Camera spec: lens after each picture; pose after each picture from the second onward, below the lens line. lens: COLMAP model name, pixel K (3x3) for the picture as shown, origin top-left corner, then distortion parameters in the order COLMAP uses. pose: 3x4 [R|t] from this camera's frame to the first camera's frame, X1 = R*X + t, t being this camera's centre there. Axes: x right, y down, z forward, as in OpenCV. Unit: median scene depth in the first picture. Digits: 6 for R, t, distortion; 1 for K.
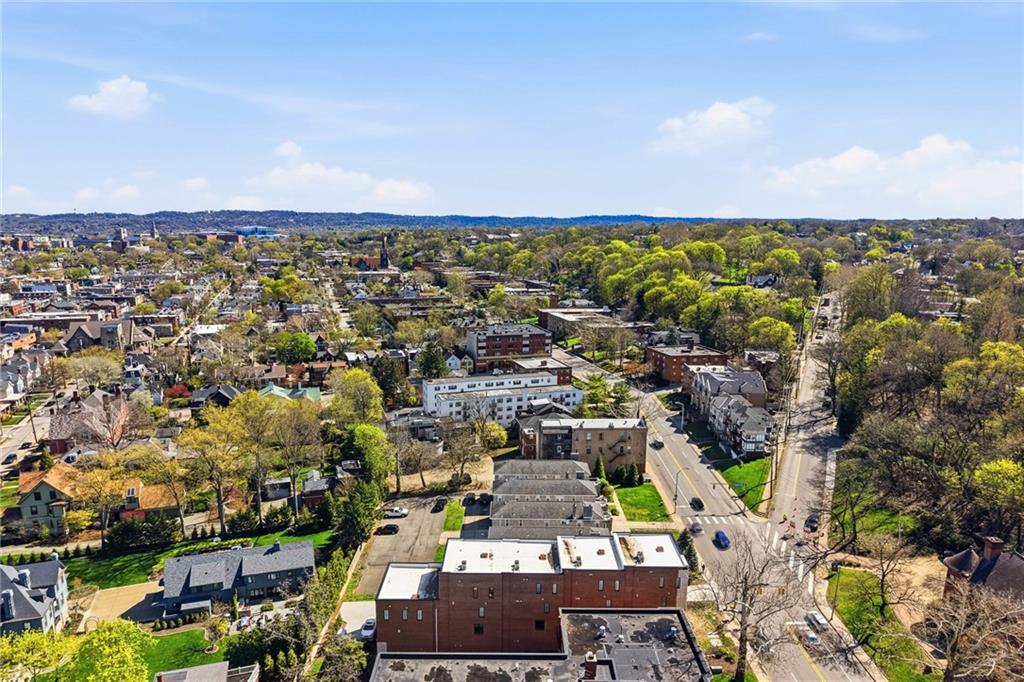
lens RADIAL K [[697.9, 0, 512.0], [0, 697.9, 341.0], [0, 0, 1]] dist [0.030196, -0.003541]
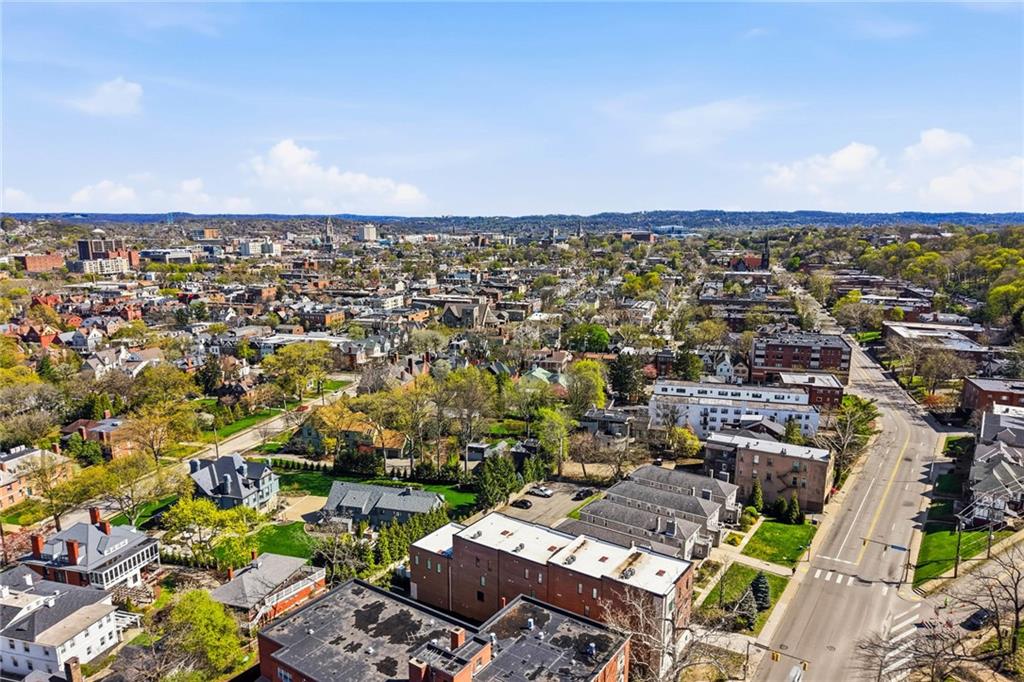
lens RADIAL K [[695.2, 0, 511.0], [0, 695.2, 298.5], [0, 0, 1]] dist [0.083415, -0.113903]
pose [[0.825733, 0.058373, -0.561032, 0.265479], [-0.090710, 0.995427, -0.029938, -0.011887], [0.556719, 0.075612, 0.827252, 0.035831]]
